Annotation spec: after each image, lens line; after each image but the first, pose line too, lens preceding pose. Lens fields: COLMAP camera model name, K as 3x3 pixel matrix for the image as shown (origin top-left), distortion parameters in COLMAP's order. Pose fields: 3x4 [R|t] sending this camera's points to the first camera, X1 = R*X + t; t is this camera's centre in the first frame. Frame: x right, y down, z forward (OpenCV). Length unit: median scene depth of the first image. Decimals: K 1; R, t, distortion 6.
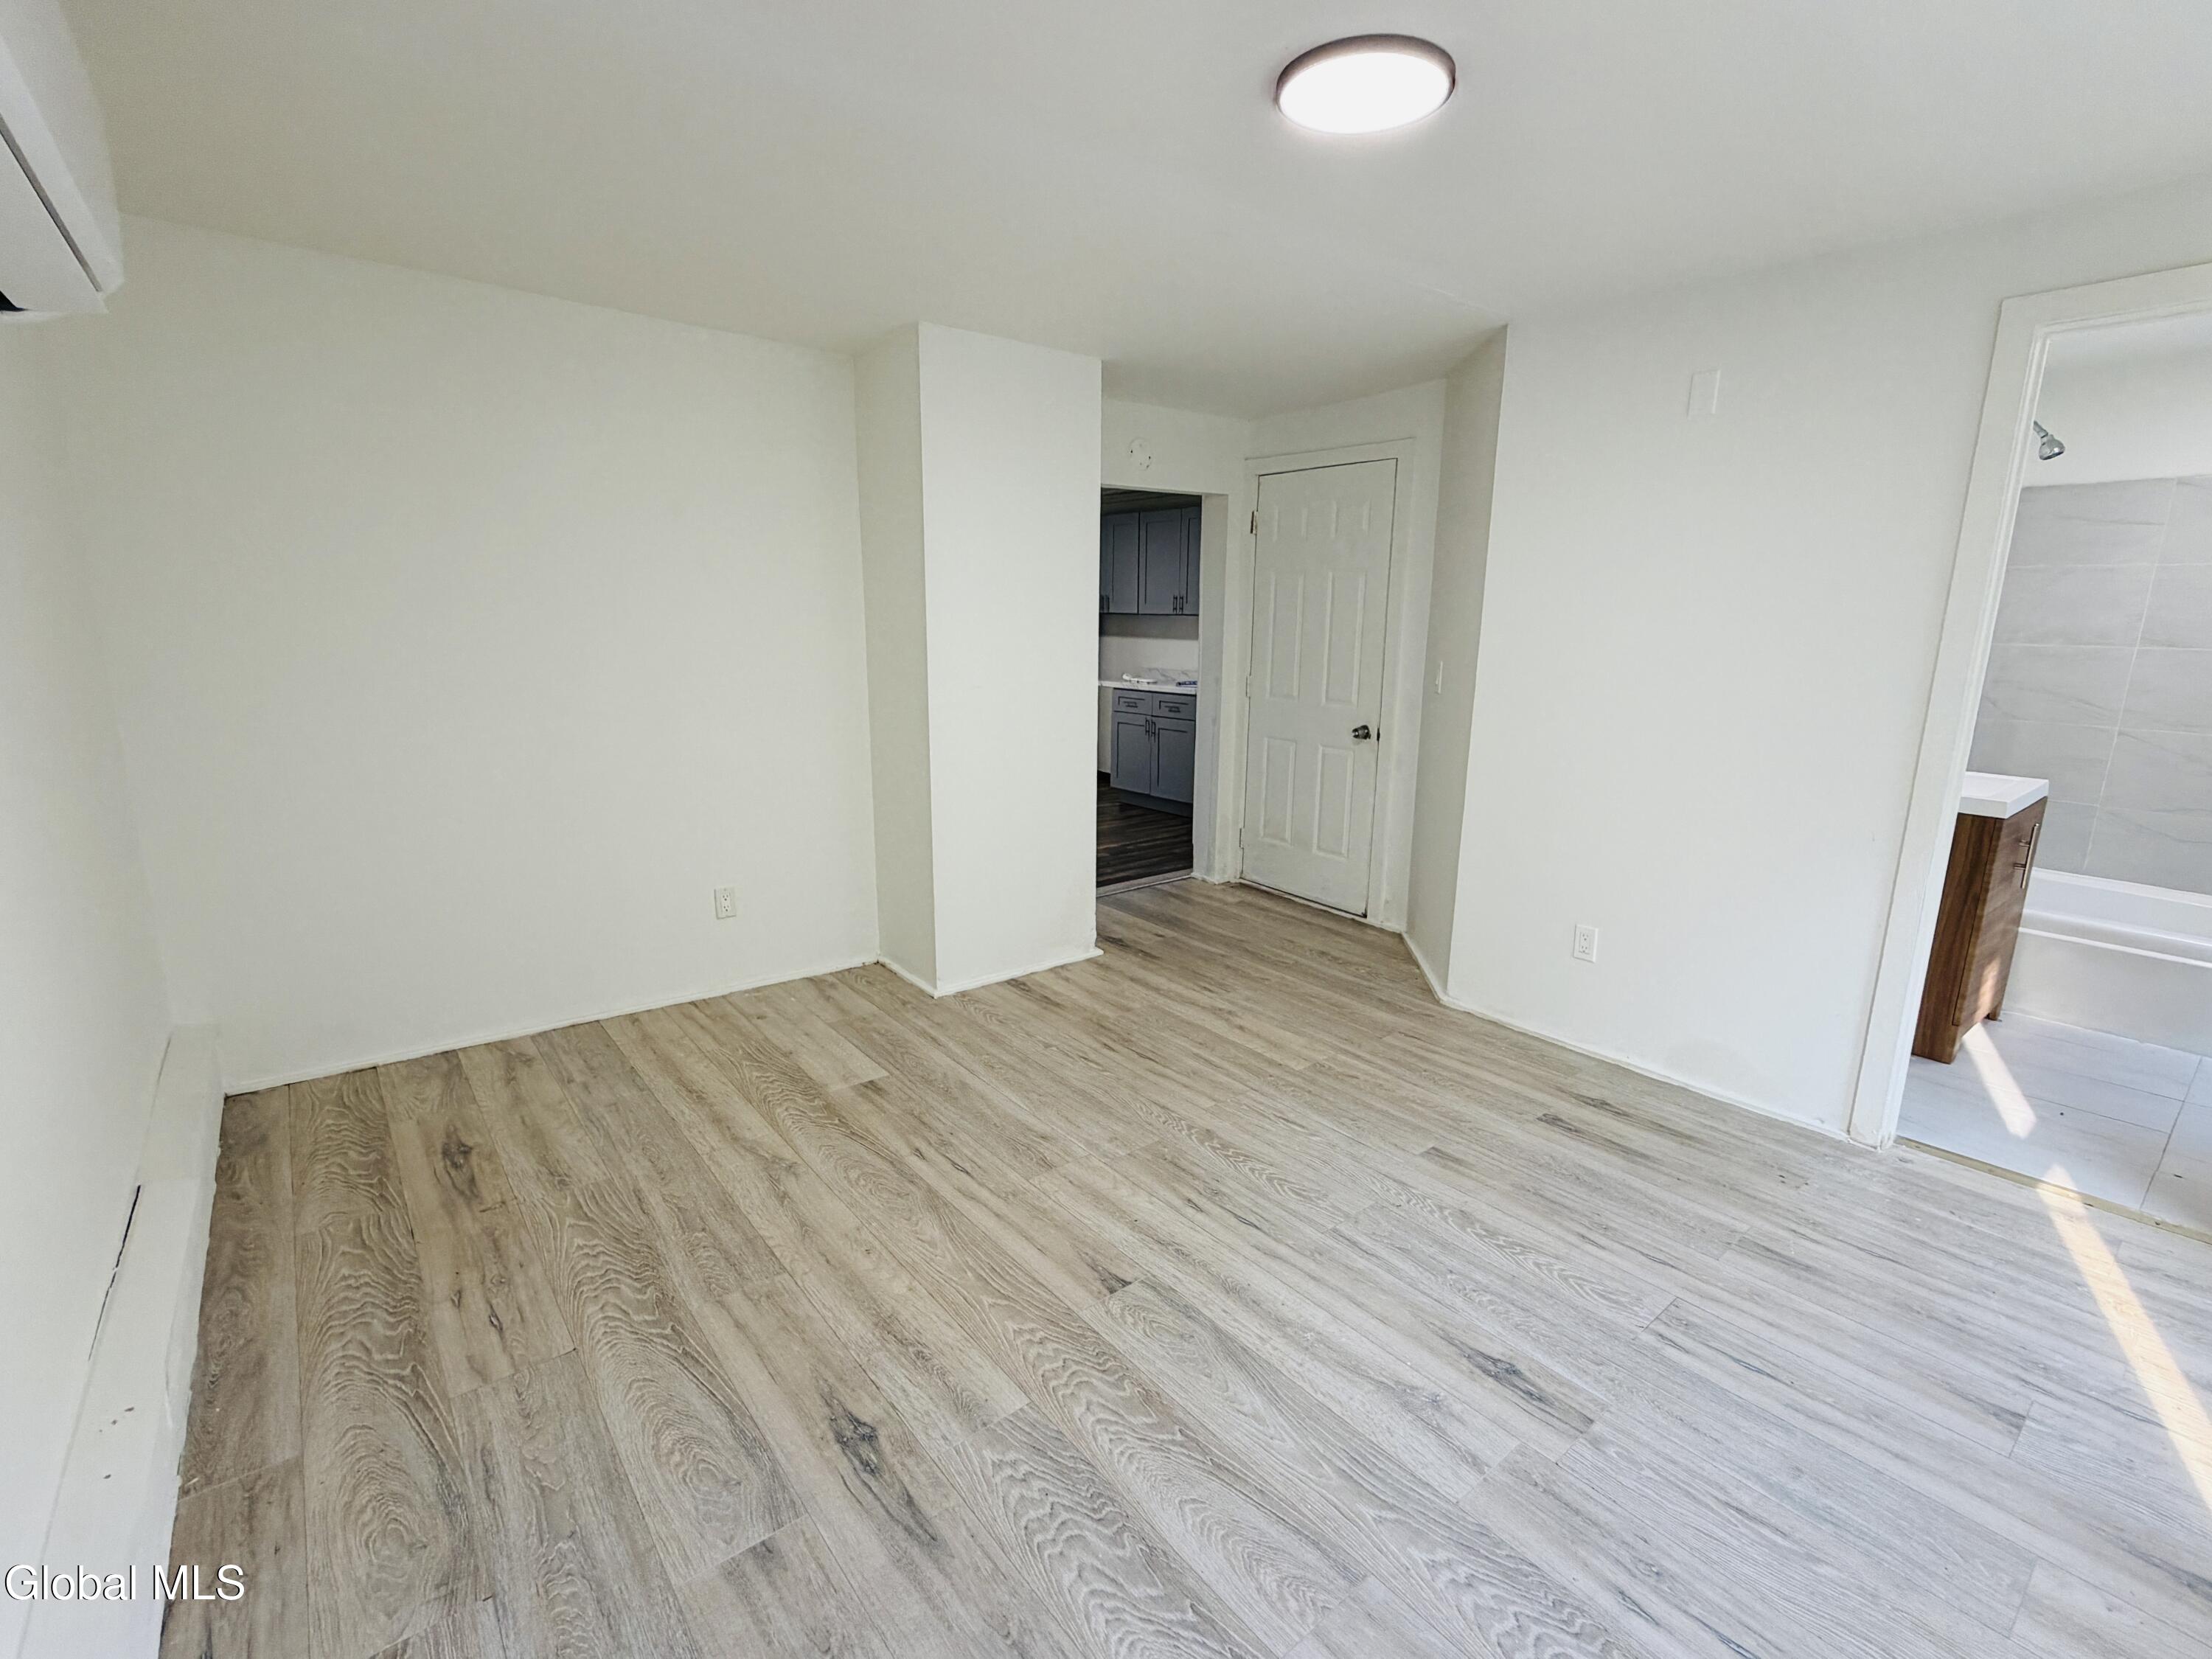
lens RADIAL K [[1002.5, 0, 1109.4], [0, 1002.5, 827.7], [0, 0, 1]] dist [0.000101, 0.000132]
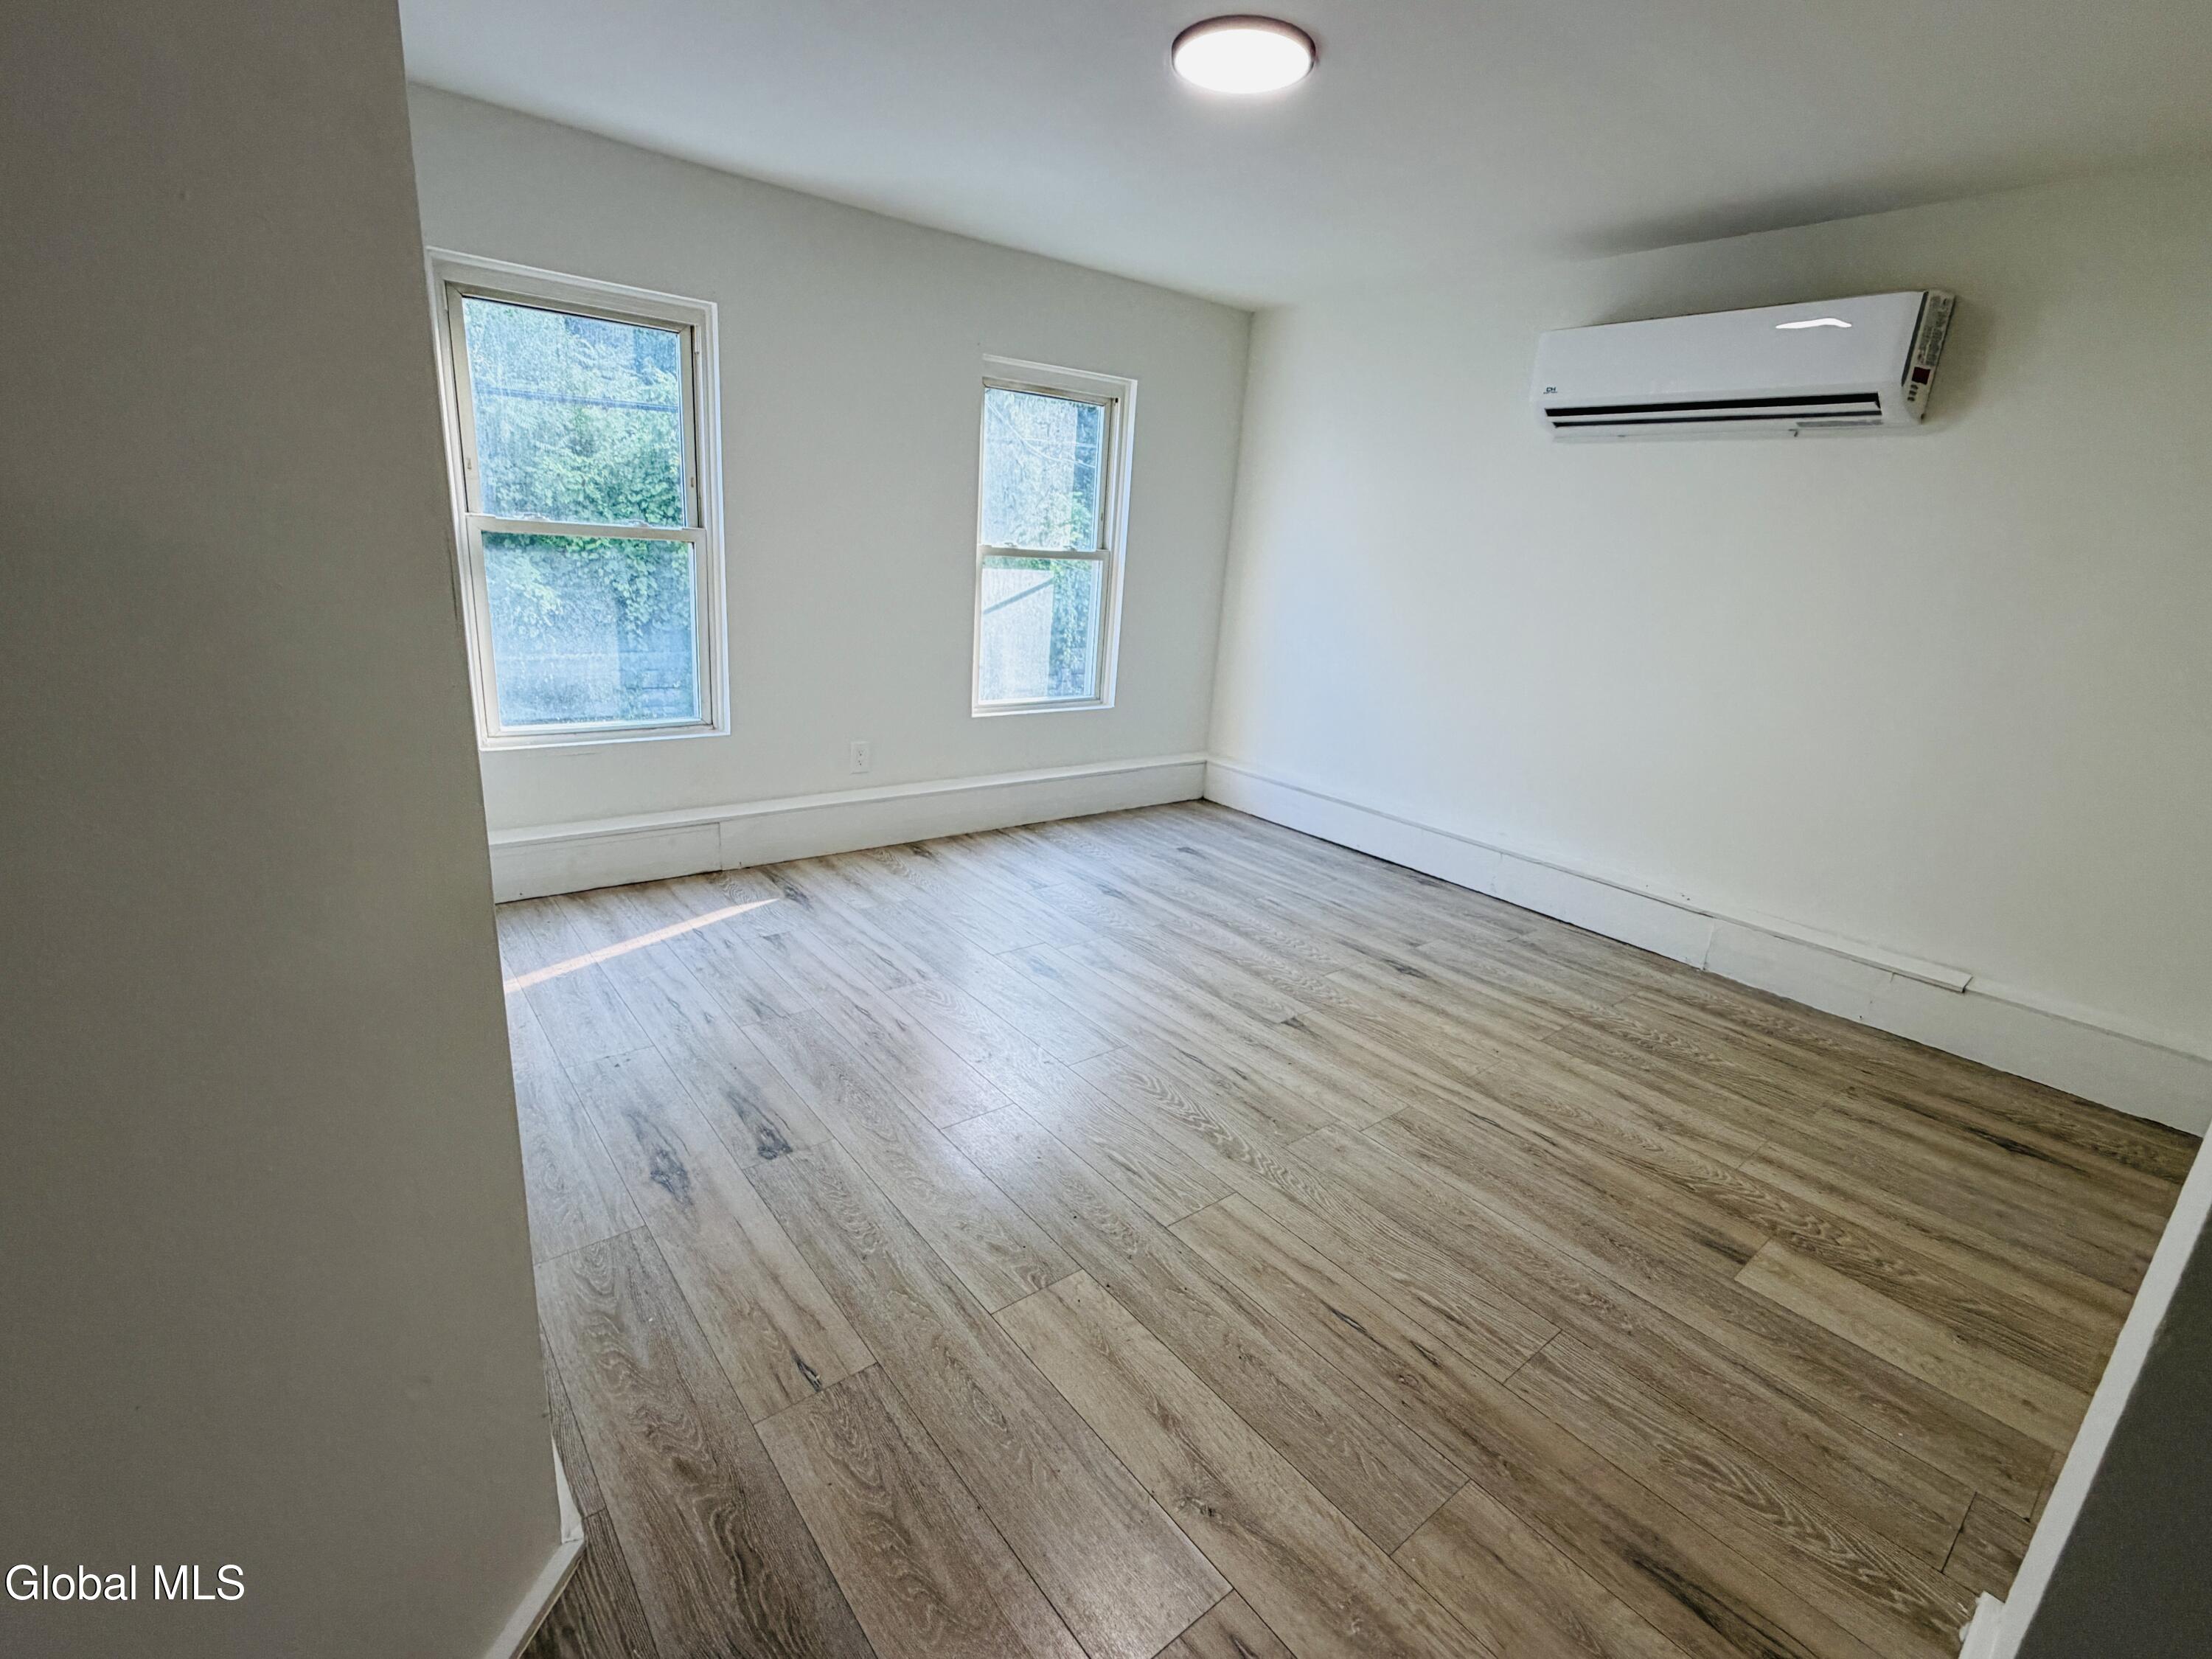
lens RADIAL K [[1002.5, 0, 1109.4], [0, 1002.5, 827.7], [0, 0, 1]] dist [0.000101, 0.000132]
pose [[-0.996795, -0.076289, -0.024073, 0.271102], [-0.078500, 0.874849, 0.477993, -0.353490], [-0.015405, 0.478350, -0.878034, 1.832407]]
